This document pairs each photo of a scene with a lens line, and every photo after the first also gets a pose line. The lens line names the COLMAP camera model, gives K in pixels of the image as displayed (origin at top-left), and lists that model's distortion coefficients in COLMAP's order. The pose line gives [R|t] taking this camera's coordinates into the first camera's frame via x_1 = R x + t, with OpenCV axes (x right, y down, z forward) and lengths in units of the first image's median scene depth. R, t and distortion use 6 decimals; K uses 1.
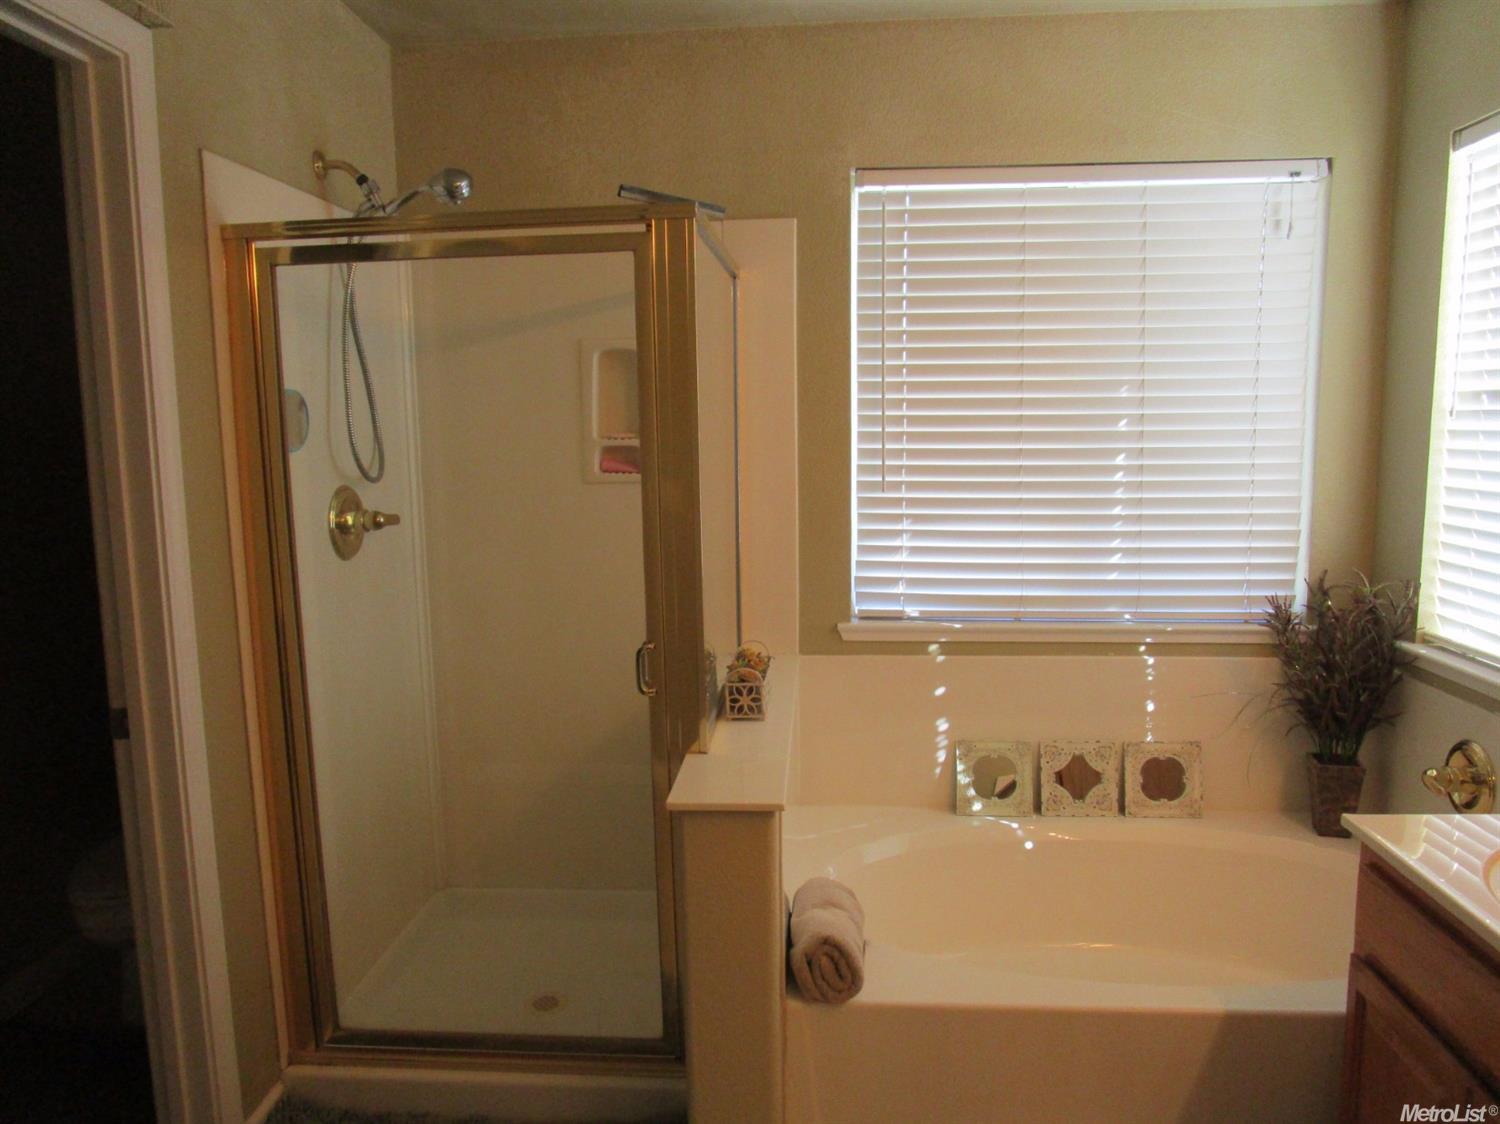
lens RADIAL K [[1069.8, 0, 723.9], [0, 1069.8, 555.0], [0, 0, 1]] dist [-0.033824, 0.007168]
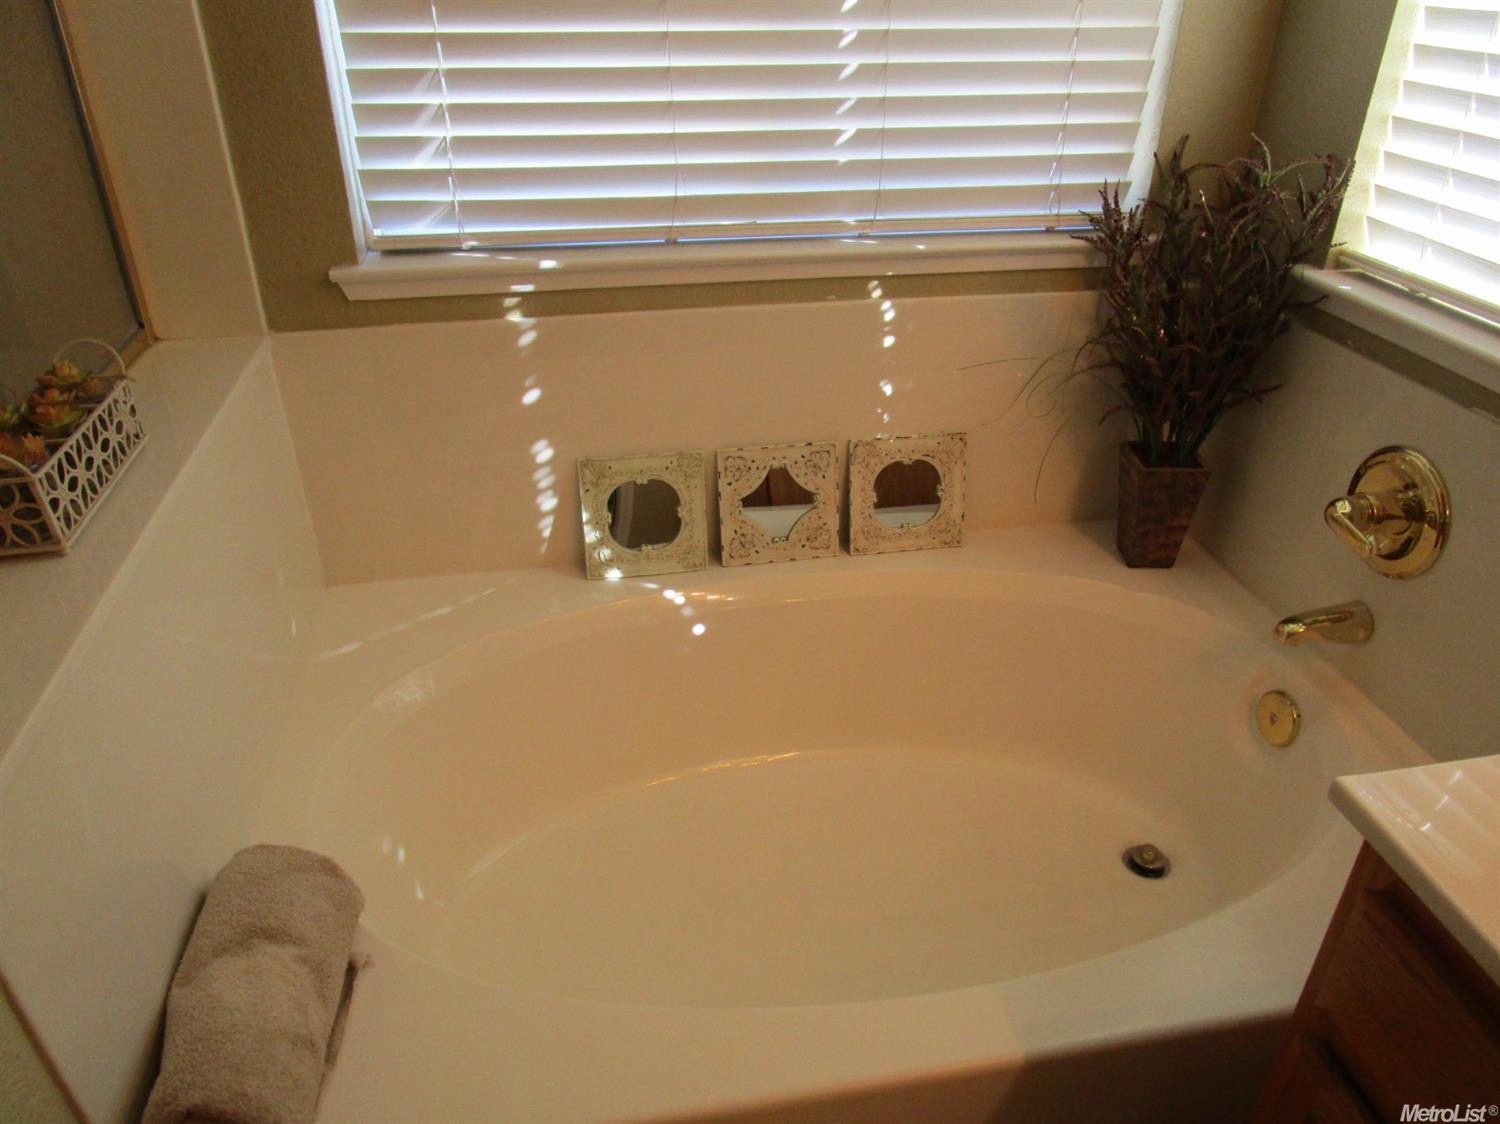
lens RADIAL K [[1069.8, 0, 744.0], [0, 1069.8, 556.8], [0, 0, 1]] dist [-0.033824, 0.007168]
pose [[0.963740, -0.122206, 0.237215, 0.171702], [0.020219, 0.919855, 0.391738, -0.005563], [-0.266076, -0.372737, 0.888972, 0.466910]]
